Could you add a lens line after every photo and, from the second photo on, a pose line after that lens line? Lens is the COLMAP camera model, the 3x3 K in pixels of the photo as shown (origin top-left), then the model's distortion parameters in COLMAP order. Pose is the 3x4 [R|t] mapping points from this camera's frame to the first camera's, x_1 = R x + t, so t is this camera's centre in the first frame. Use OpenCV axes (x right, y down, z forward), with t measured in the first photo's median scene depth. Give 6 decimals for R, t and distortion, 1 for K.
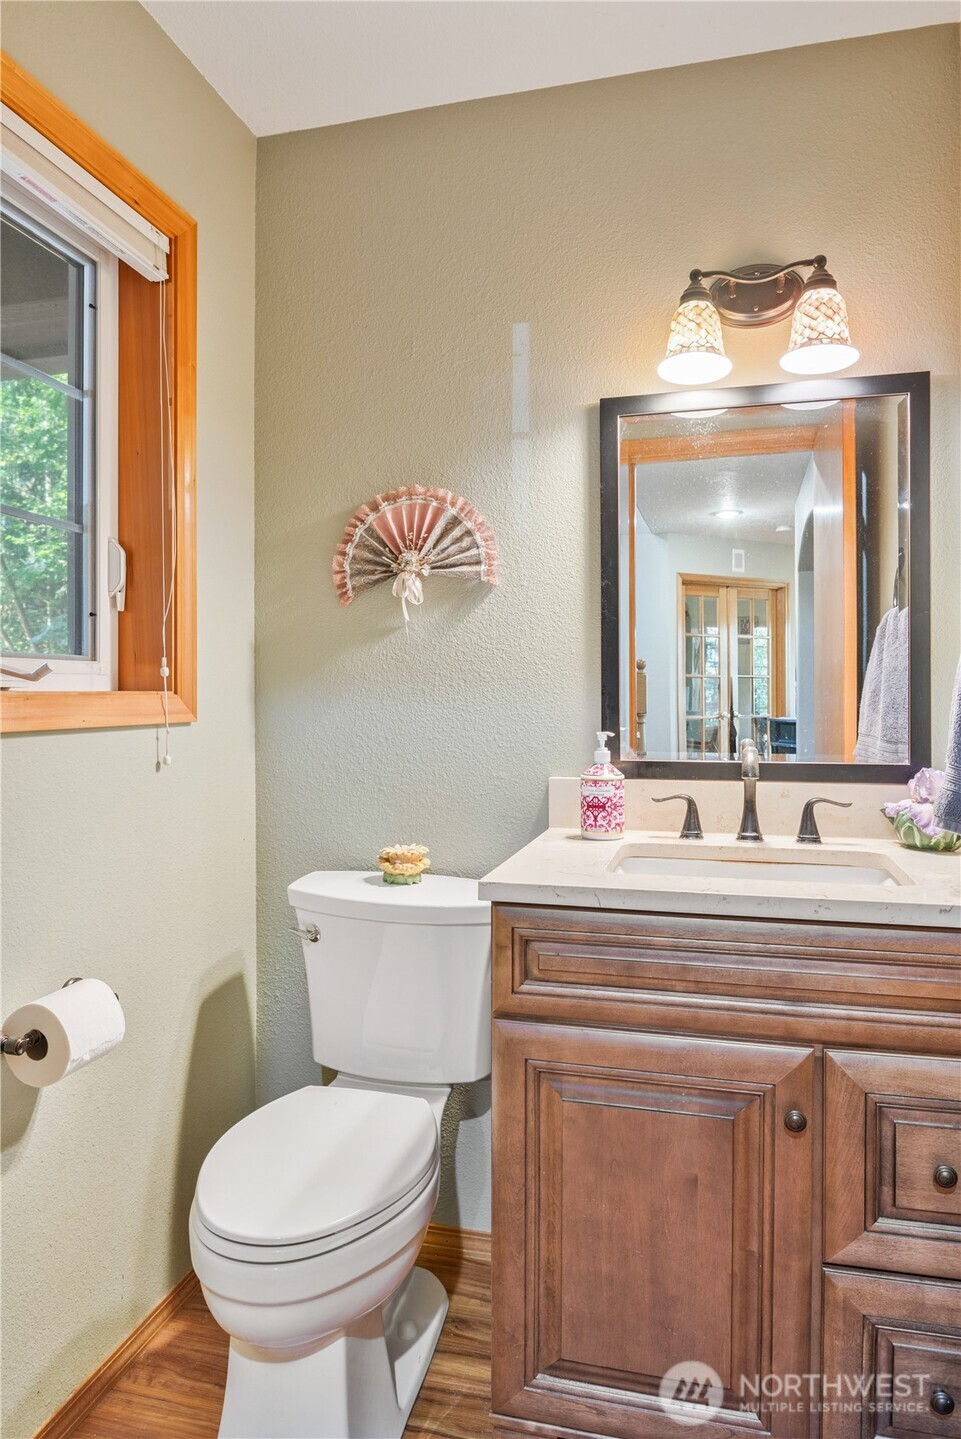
lens RADIAL K [[852.4, 0, 484.0], [0, 852.4, 712.2], [0, 0, 1]] dist [-0.019051, -0.007700]
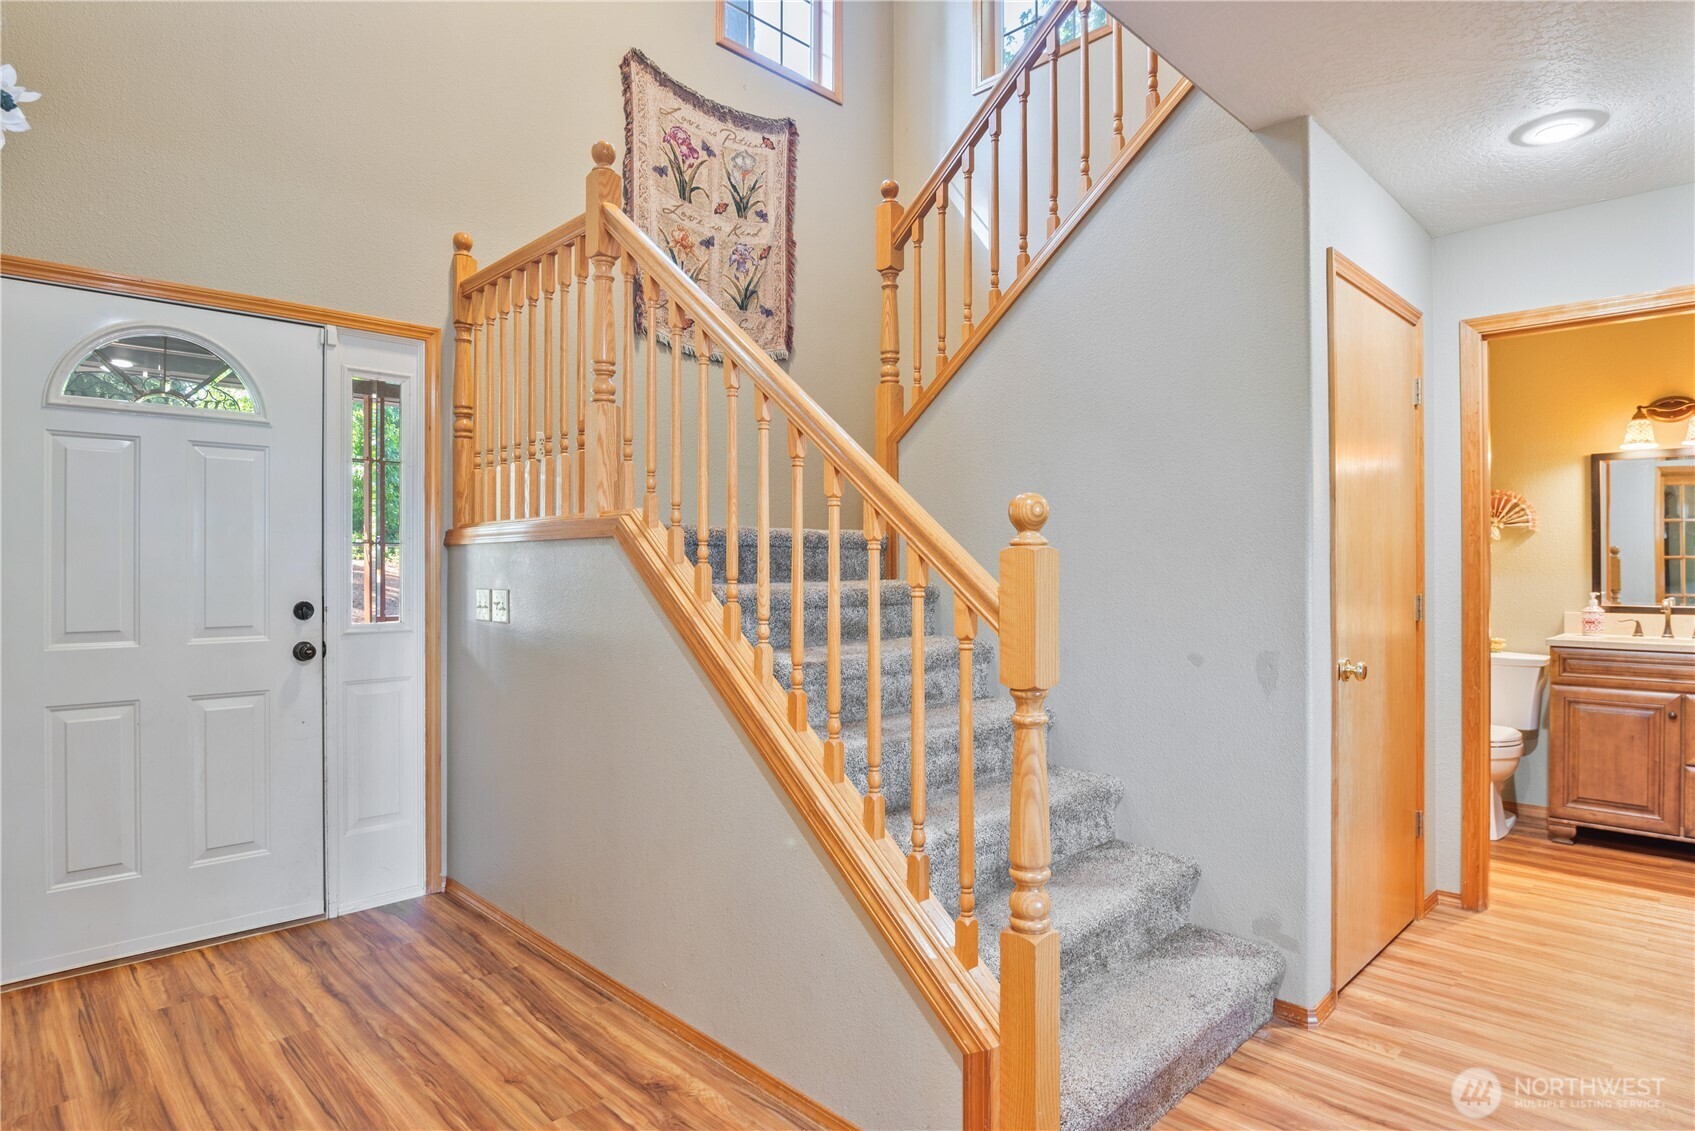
lens RADIAL K [[920.6, 0, 844.2], [0, 920.6, 570.1], [0, 0, 1]] dist [-0.026069, -0.000065]
pose [[0.864428, 0.004232, -0.502739, -0.510044], [-0.012801, 0.999826, -0.013595, 0.024580], [0.502593, 0.018188, 0.864332, -2.864638]]
